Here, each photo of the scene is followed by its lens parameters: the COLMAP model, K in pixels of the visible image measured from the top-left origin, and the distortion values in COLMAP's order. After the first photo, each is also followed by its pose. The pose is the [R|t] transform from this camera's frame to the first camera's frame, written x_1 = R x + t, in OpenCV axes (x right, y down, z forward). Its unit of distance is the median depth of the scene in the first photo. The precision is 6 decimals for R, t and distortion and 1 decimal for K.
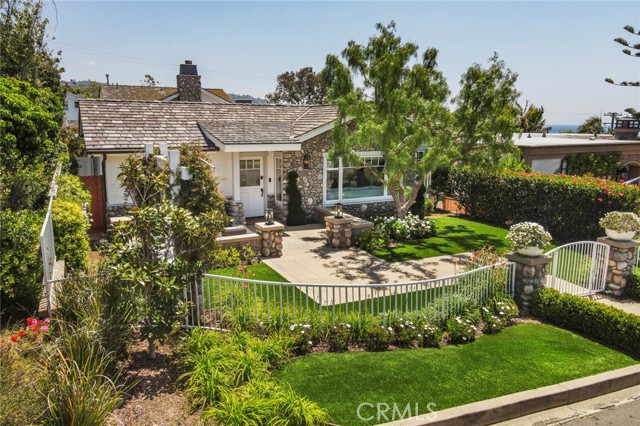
lens RADIAL K [[480.2, 0, 316.9], [0, 480.2, 202.2], [0, 0, 1]] dist [0.009115, 0.001306]
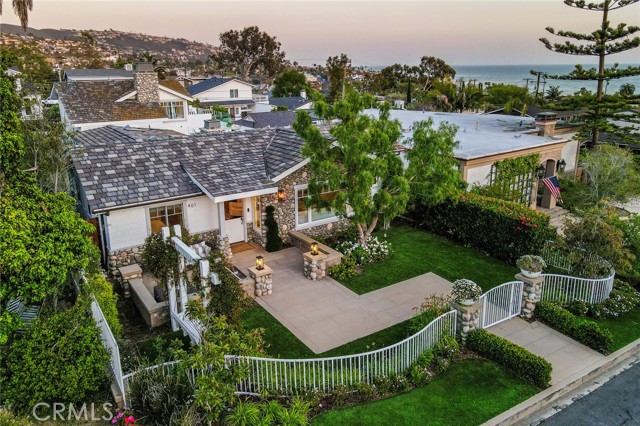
lens RADIAL K [[474.8, 0, 321.4], [0, 474.8, 194.2], [0, 0, 1]] dist [0.005250, -0.000876]
pose [[0.992023, -0.044415, 0.117974, -0.094234], [0.034386, 0.995726, 0.085721, -0.284702], [-0.121277, -0.080981, 0.989310, -0.216864]]
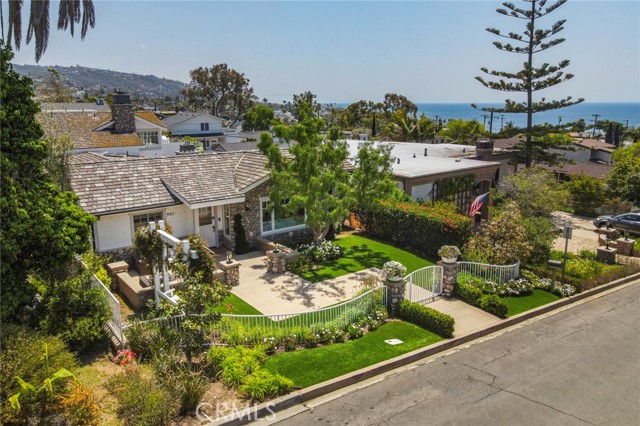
lens RADIAL K [[467.1, 0, 320.7], [0, 467.1, 201.7], [0, 0, 1]] dist [0.001851, 0.002334]
pose [[0.982030, -0.046033, 0.183024, -0.094012], [0.040515, 0.998608, 0.033779, -0.206416], [-0.184324, -0.025757, 0.982528, -0.502542]]
